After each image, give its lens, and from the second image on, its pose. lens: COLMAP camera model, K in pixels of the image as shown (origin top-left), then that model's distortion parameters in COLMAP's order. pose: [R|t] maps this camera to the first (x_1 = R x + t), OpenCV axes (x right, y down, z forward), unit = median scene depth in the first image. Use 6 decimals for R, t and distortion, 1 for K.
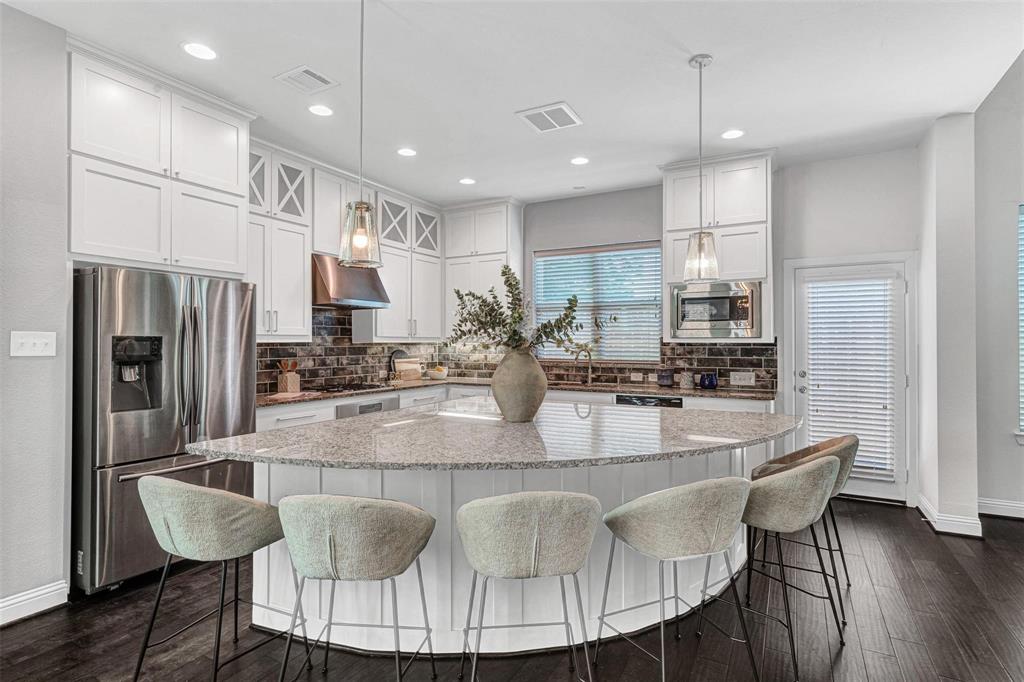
lens RADIAL K [[519.1, 0, 505.0], [0, 519.1, 348.1], [0, 0, 1]] dist [-0.003060, 0.005529]
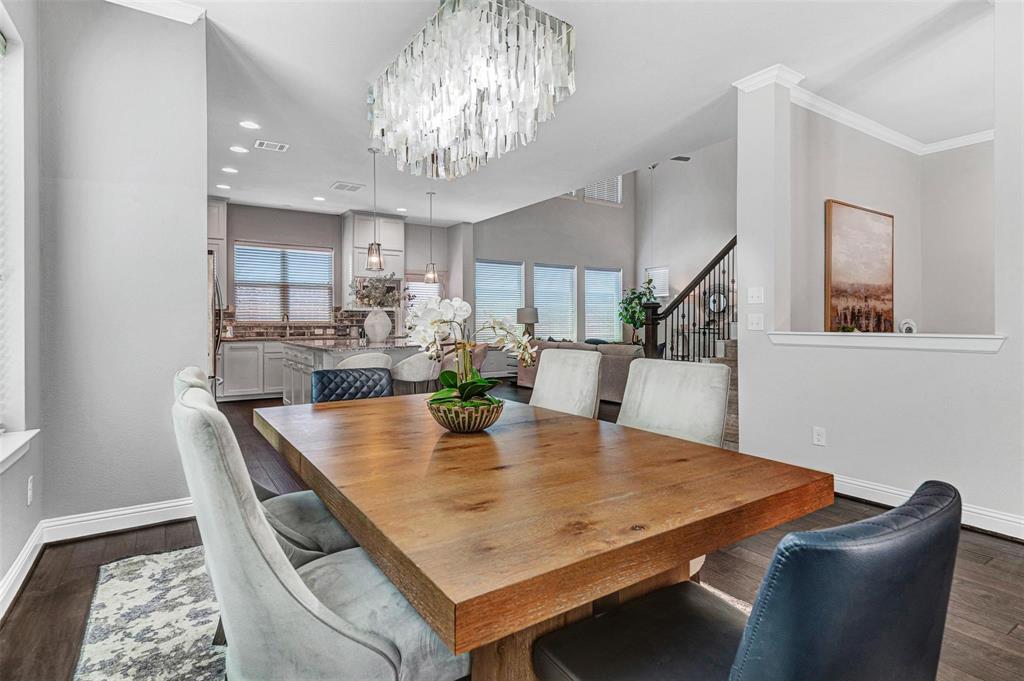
lens RADIAL K [[519.1, 0, 548.2], [0, 519.1, 322.8], [0, 0, 1]] dist [-0.003060, 0.005529]
pose [[0.410715, -0.002570, 0.911760, -0.923504], [0.013234, 0.999907, -0.003143, 0.043937], [-0.911668, 0.013358, 0.410711, -0.296531]]
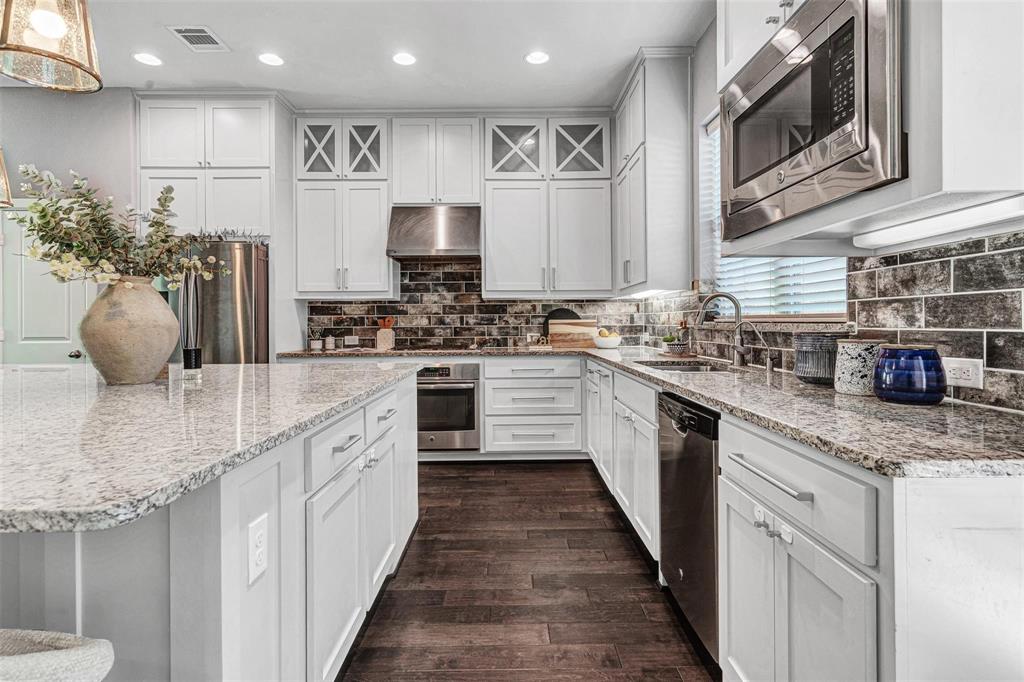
lens RADIAL K [[519.1, 0, 511.4], [0, 519.1, 325.1], [0, 0, 1]] dist [-0.003060, 0.005529]
pose [[0.490412, -0.000623, -0.871490, 0.499923], [-0.003845, 0.999988, -0.002879, 0.035448], [0.871482, 0.004763, 0.490404, 0.617509]]
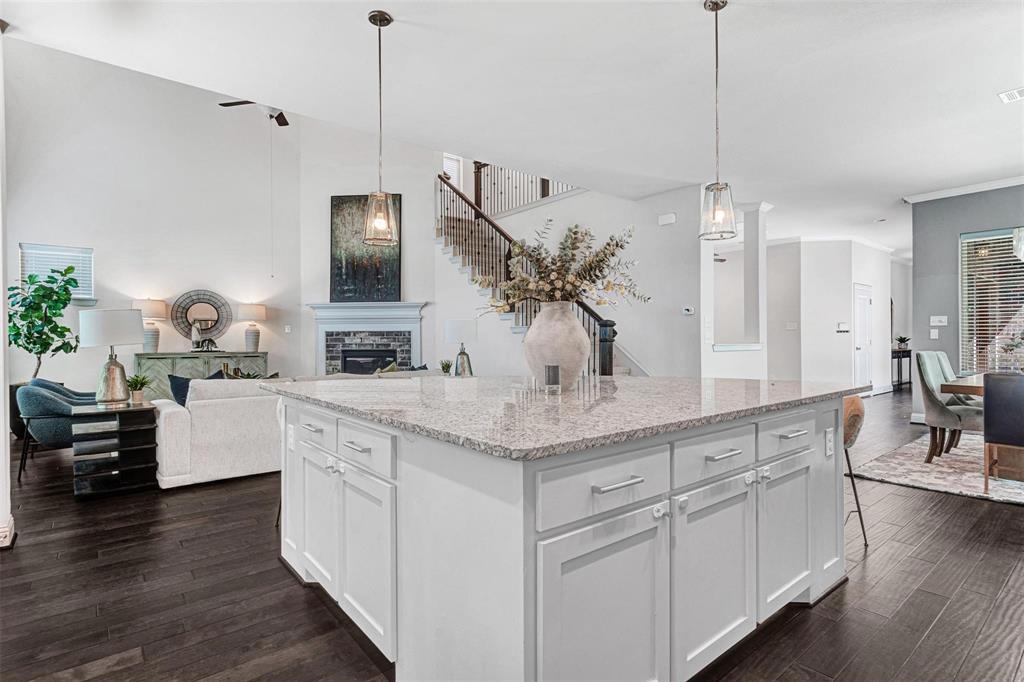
lens RADIAL K [[519.1, 0, 501.8], [0, 519.1, 340.7], [0, 0, 1]] dist [-0.003060, 0.005529]
pose [[-0.932618, 0.008709, 0.360760, -0.097146], [0.014379, 0.999812, 0.013036, 0.032398], [-0.360578, 0.017345, -0.932568, 1.083831]]
